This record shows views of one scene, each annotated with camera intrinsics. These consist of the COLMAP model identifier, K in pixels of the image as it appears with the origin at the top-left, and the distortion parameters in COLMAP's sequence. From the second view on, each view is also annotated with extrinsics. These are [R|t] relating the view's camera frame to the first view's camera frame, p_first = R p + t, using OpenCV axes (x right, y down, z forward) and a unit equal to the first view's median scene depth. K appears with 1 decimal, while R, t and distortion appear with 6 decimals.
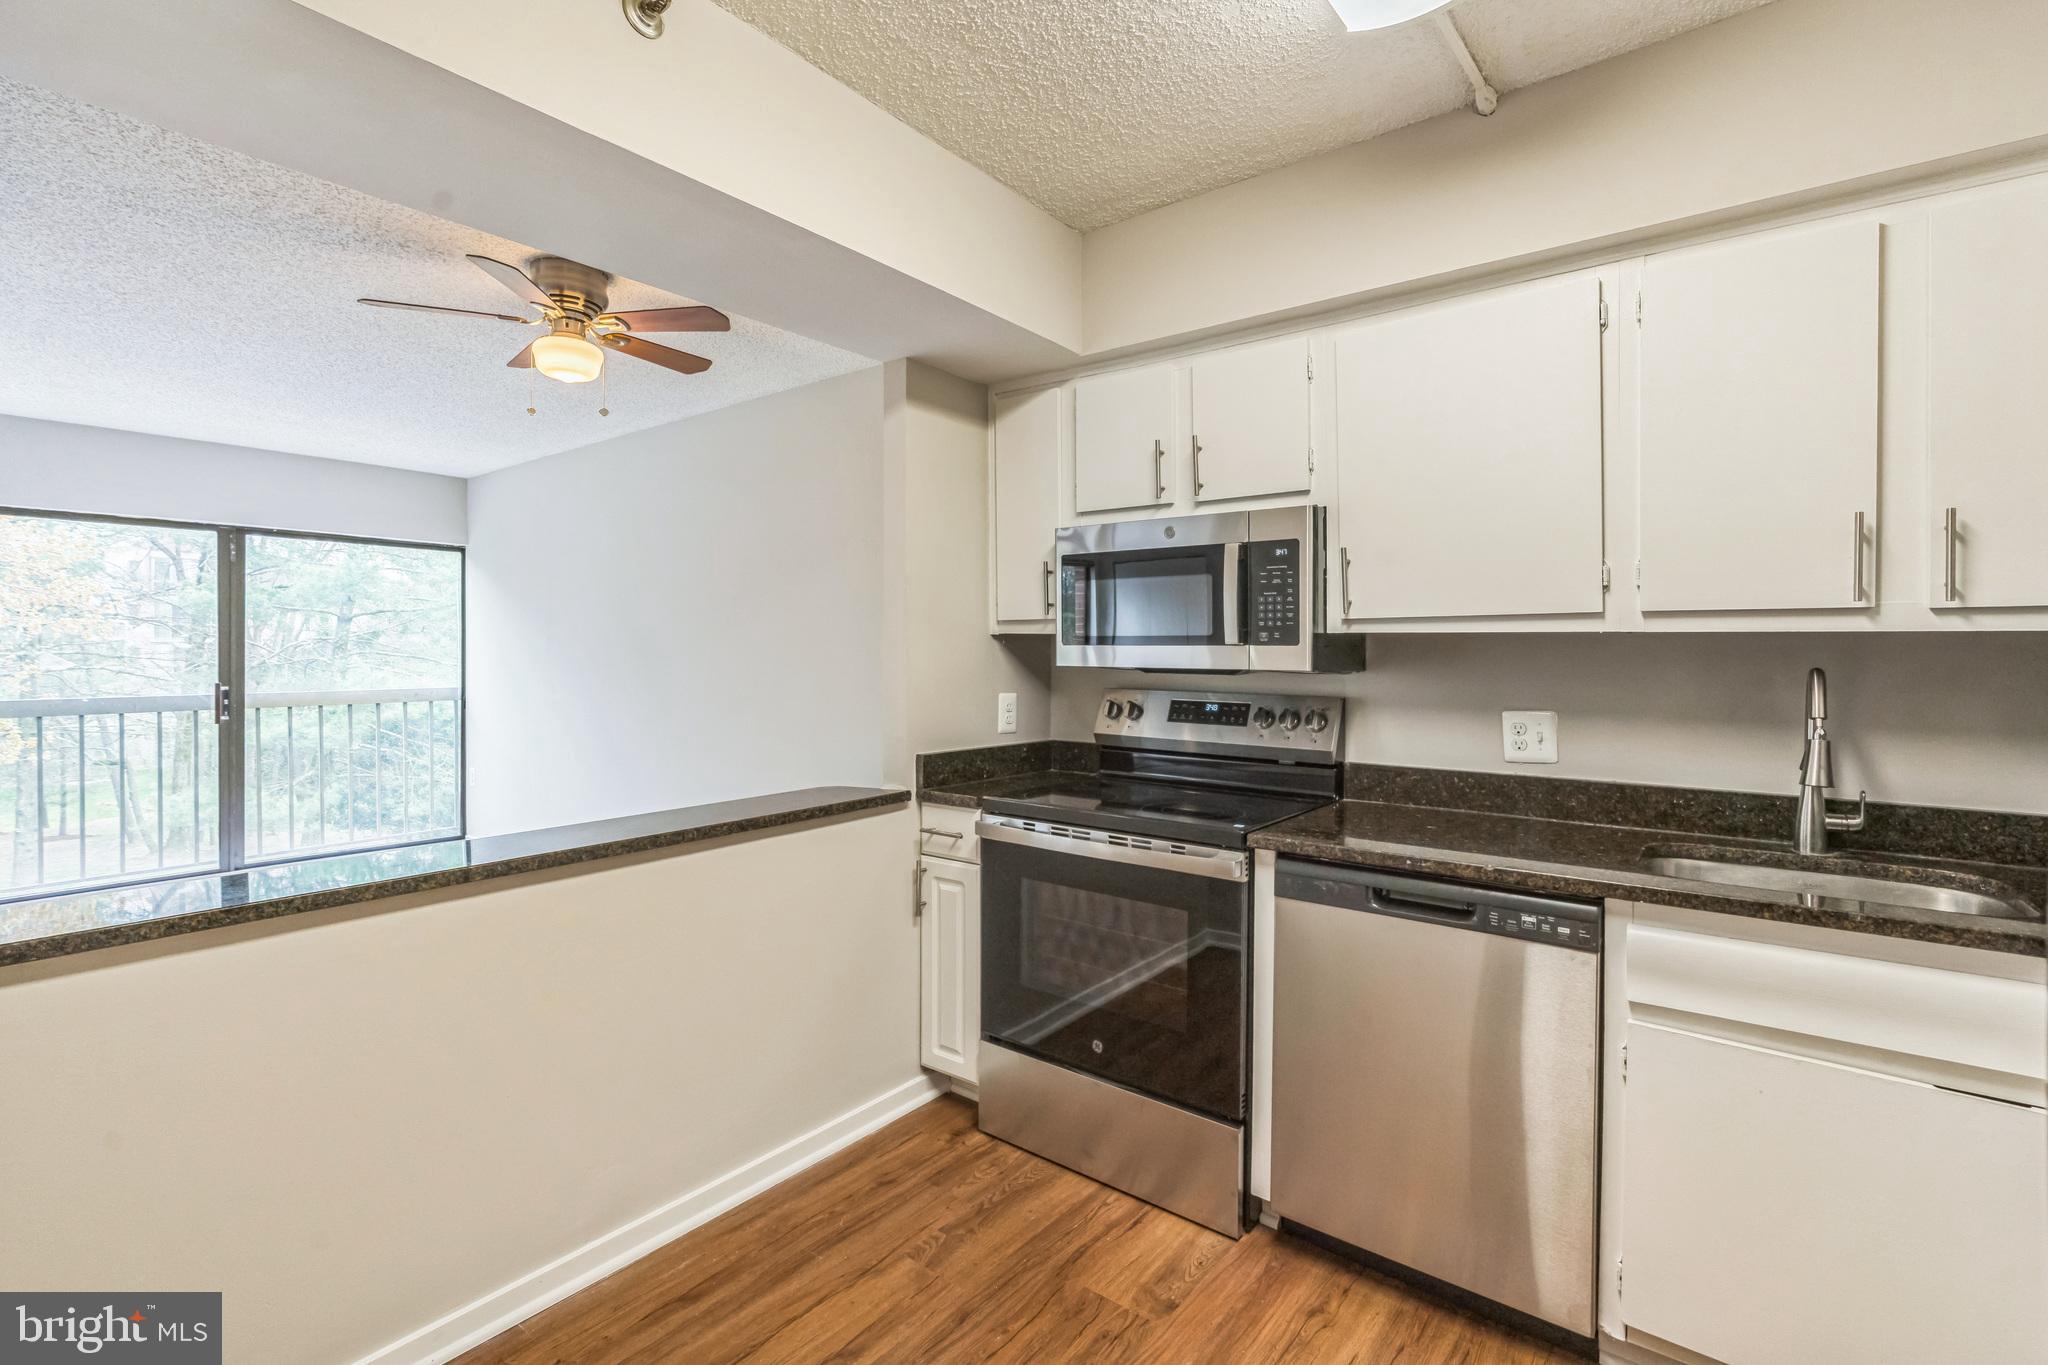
lens RADIAL K [[918.8, 0, 1024.0], [0, 918.8, 682.5], [0, 0, 1]] dist [-0.001874, -0.000033]
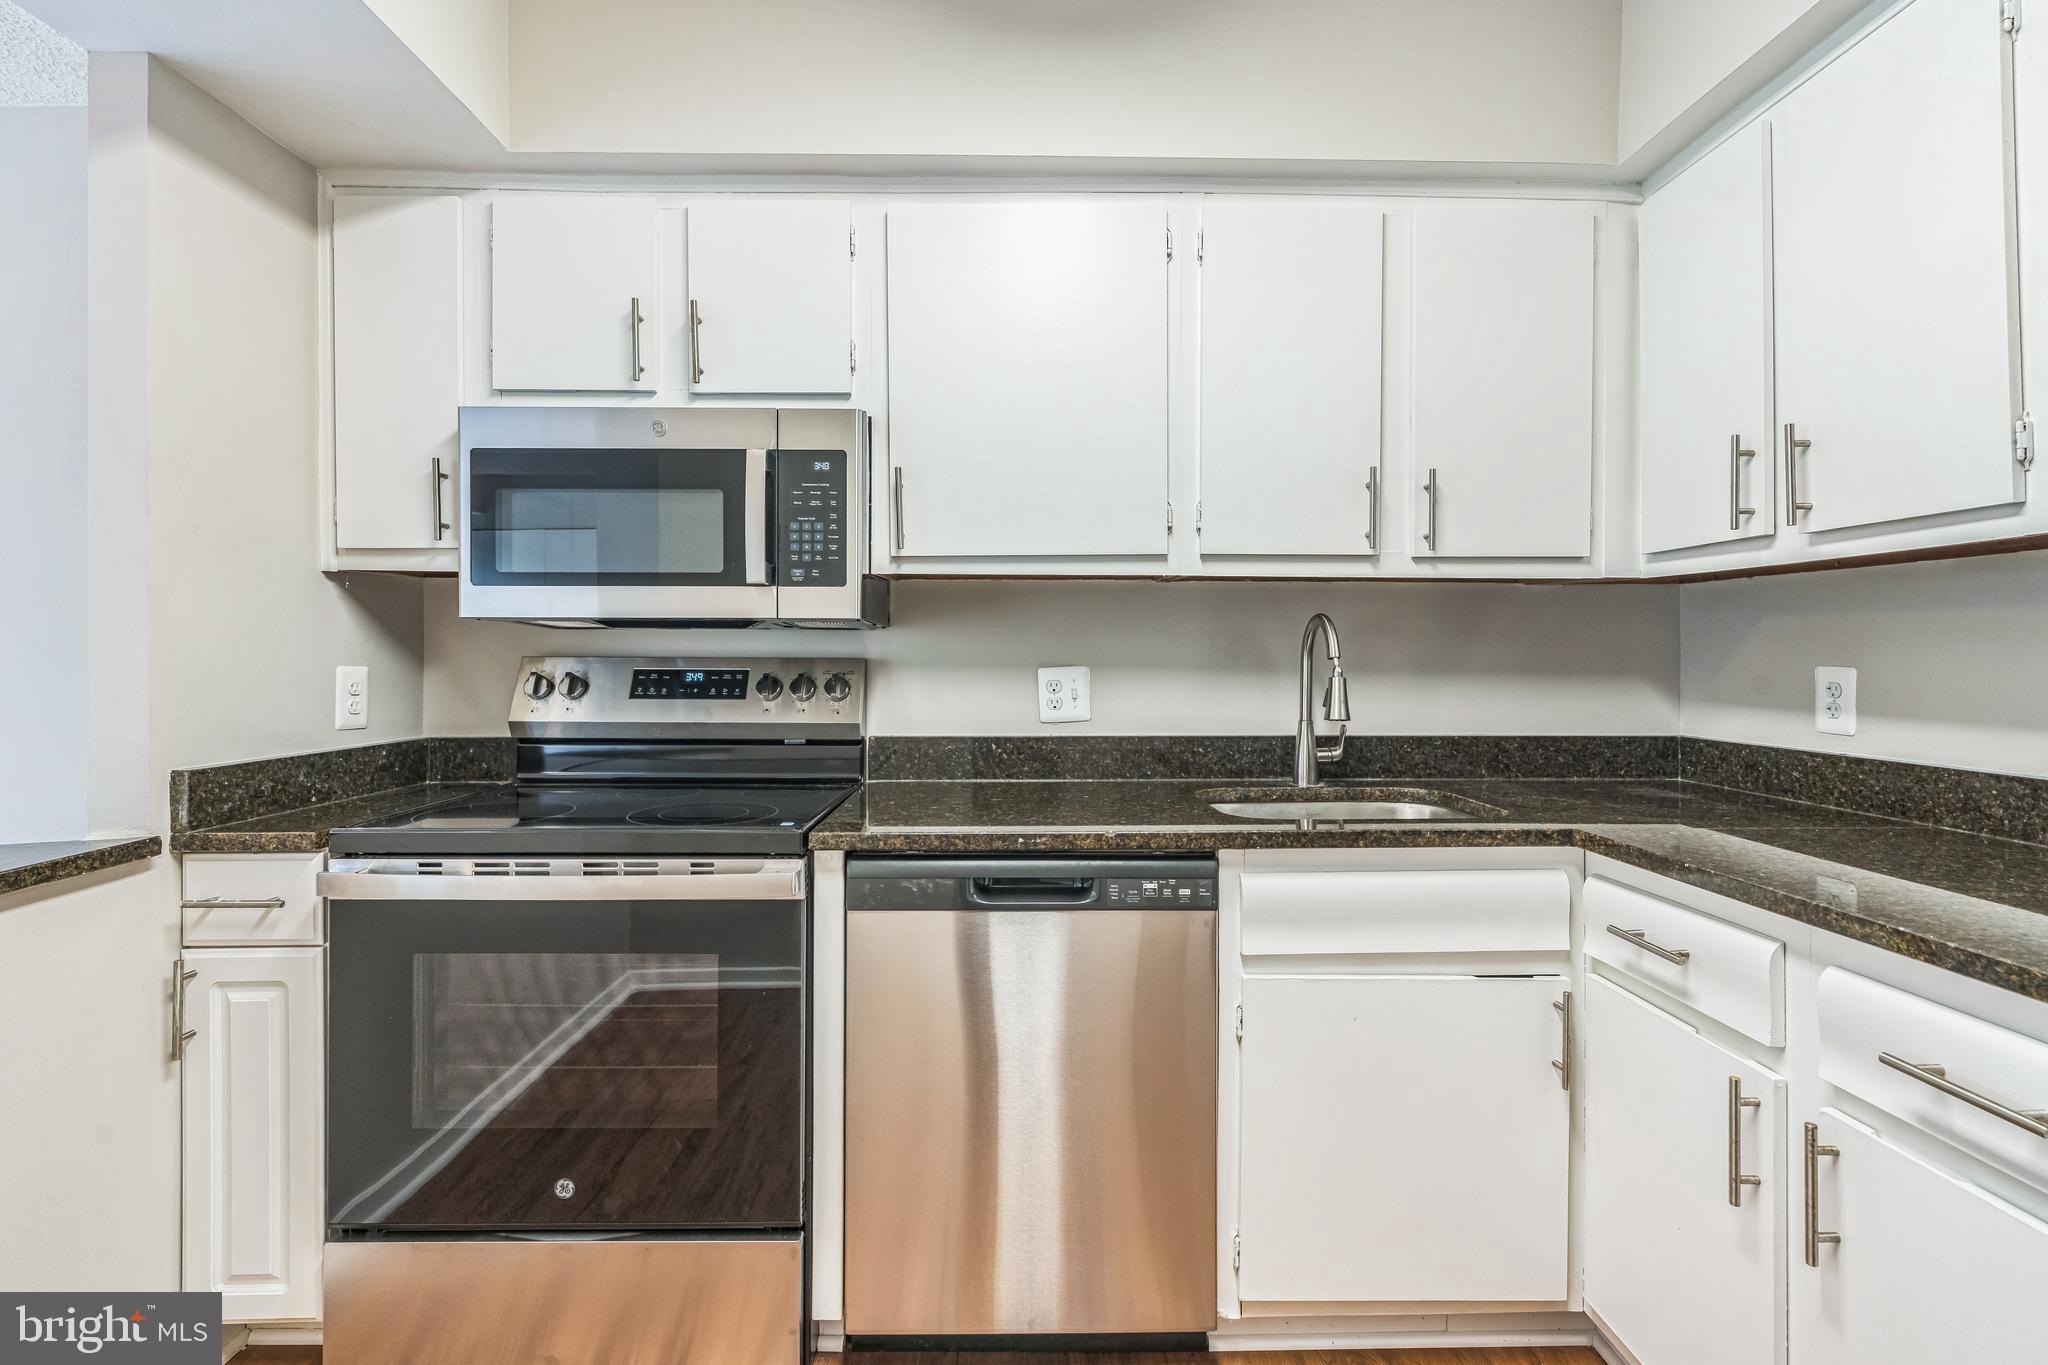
lens RADIAL K [[948.8, 0, 1023.6], [0, 948.8, 657.7], [0, 0, 1]] dist [-0.000927, 0.000585]
pose [[0.778982, -0.006235, 0.627016, -0.087513], [0.022396, 0.999589, -0.017883, 0.036802], [-0.626647, 0.027973, 0.778801, 0.258512]]
